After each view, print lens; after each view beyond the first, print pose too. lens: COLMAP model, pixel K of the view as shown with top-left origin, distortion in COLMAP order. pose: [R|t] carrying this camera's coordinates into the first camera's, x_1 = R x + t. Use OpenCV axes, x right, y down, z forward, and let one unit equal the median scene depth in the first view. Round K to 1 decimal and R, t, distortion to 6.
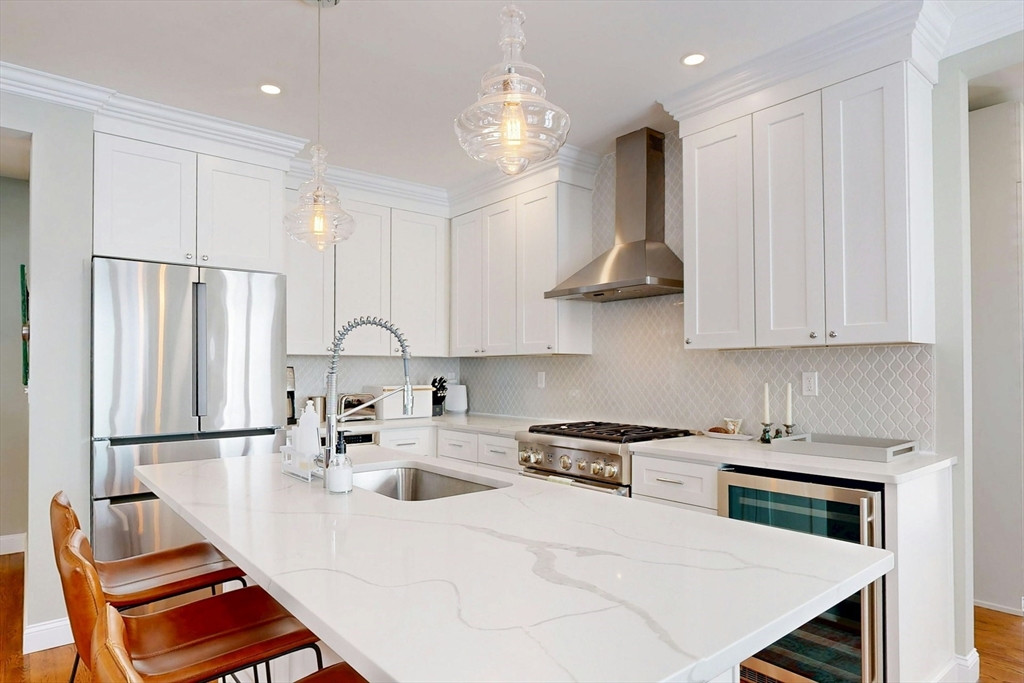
lens RADIAL K [[593.9, 0, 514.6], [0, 593.9, 364.8], [0, 0, 1]] dist [-0.004397, -0.000735]
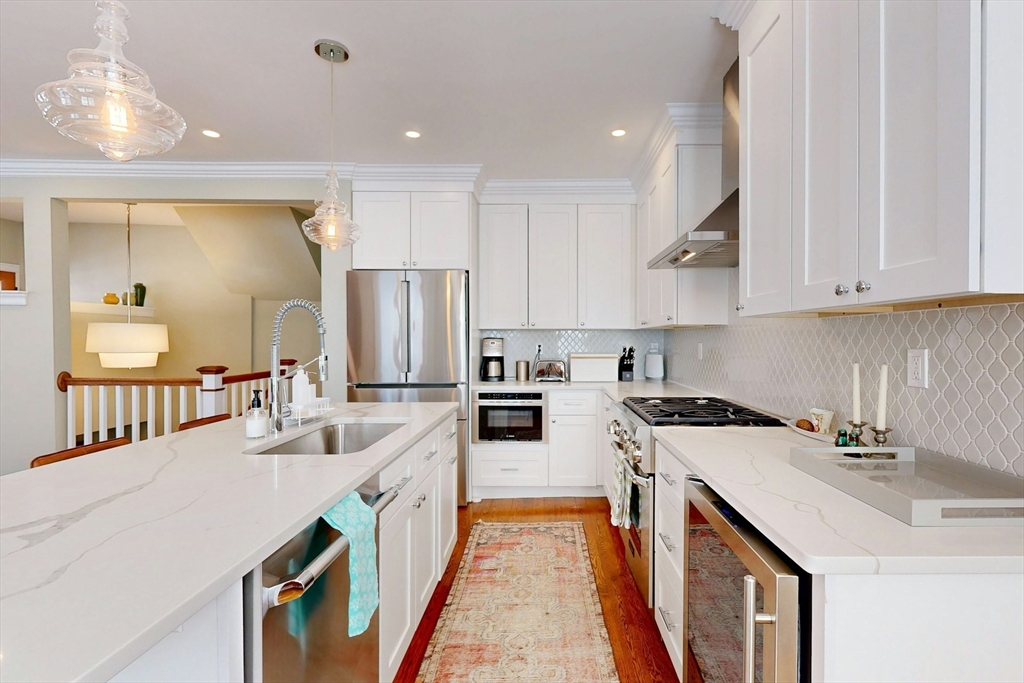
lens RADIAL K [[455.5, 0, 512.0], [0, 455.5, 341.5], [0, 0, 1]] dist [-0.002347, -0.000212]
pose [[0.773188, 0.005883, -0.634149, 0.406633], [0.003338, 0.999905, 0.013347, -0.002967], [0.634168, -0.012437, 0.773096, 0.313967]]
